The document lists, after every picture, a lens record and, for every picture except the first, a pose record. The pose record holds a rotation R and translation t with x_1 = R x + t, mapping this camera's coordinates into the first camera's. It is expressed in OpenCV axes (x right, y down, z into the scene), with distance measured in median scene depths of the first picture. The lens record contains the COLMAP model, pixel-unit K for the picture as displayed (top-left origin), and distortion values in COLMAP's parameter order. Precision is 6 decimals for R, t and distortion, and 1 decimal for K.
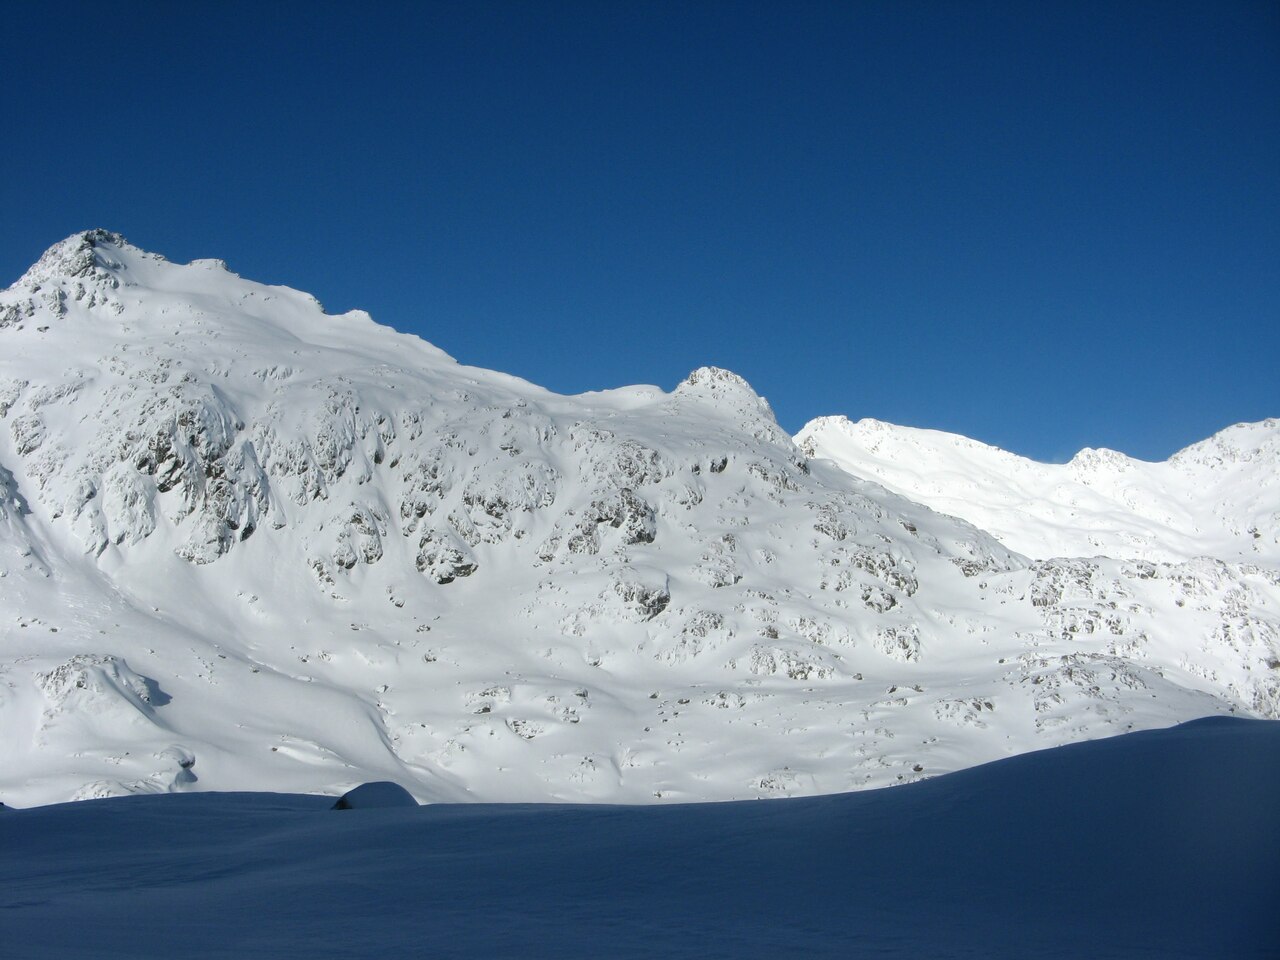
lens RADIAL K [[1329.2, 0, 649.1], [0, 1329.2, 491.5], [0, 0, 1]] dist [-0.142000, 0.000000]
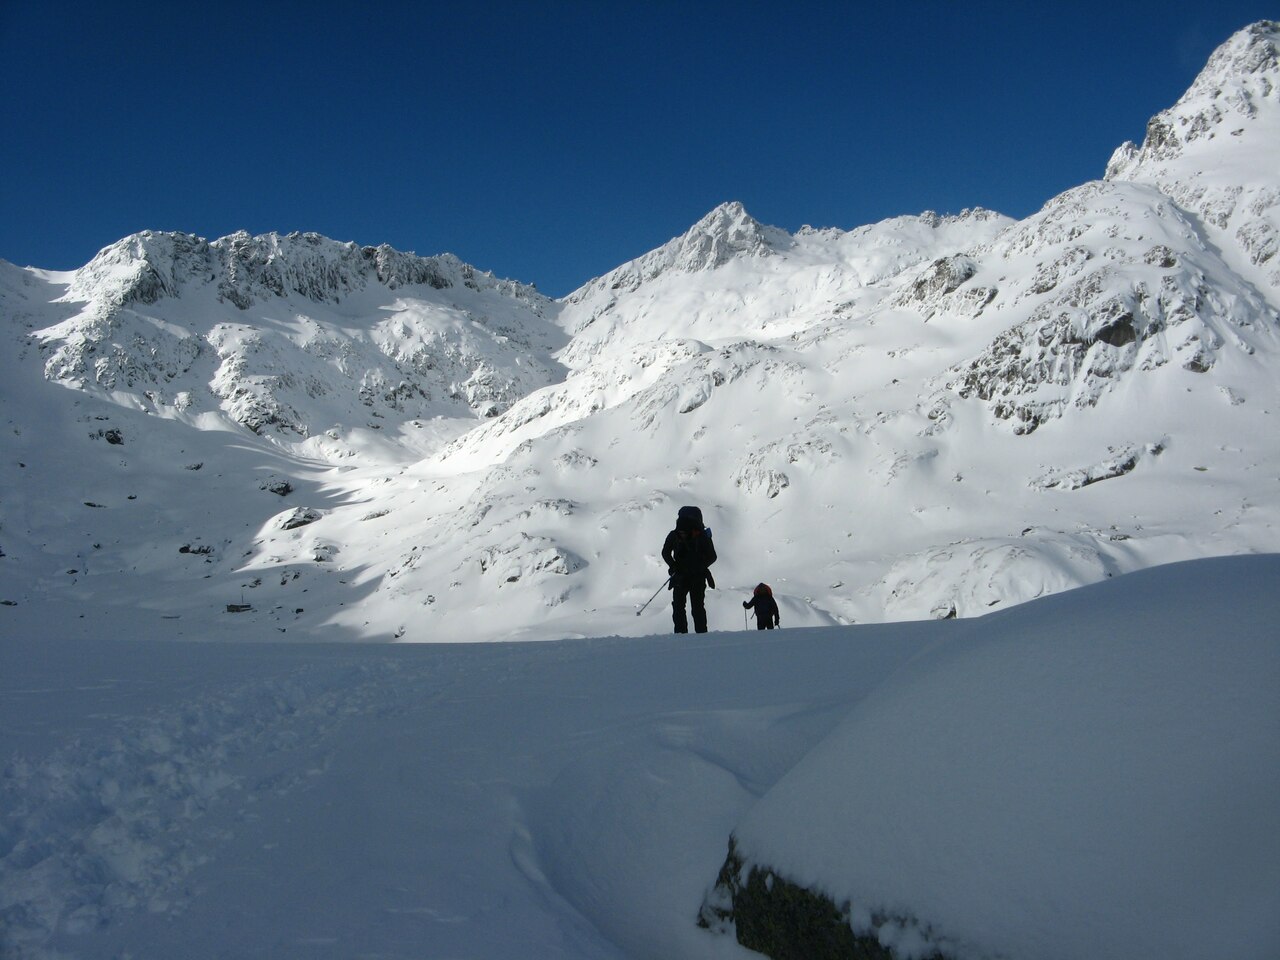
lens RADIAL K [[1329.2, 0, 659.0], [0, 1329.2, 480.2], [0, 0, 1]] dist [-0.142000, 0.000000]
pose [[0.708457, -0.046804, -0.704200, -0.142737], [0.108789, 0.993115, 0.043440, 0.029575], [0.697319, -0.107385, 0.708671, 0.070051]]
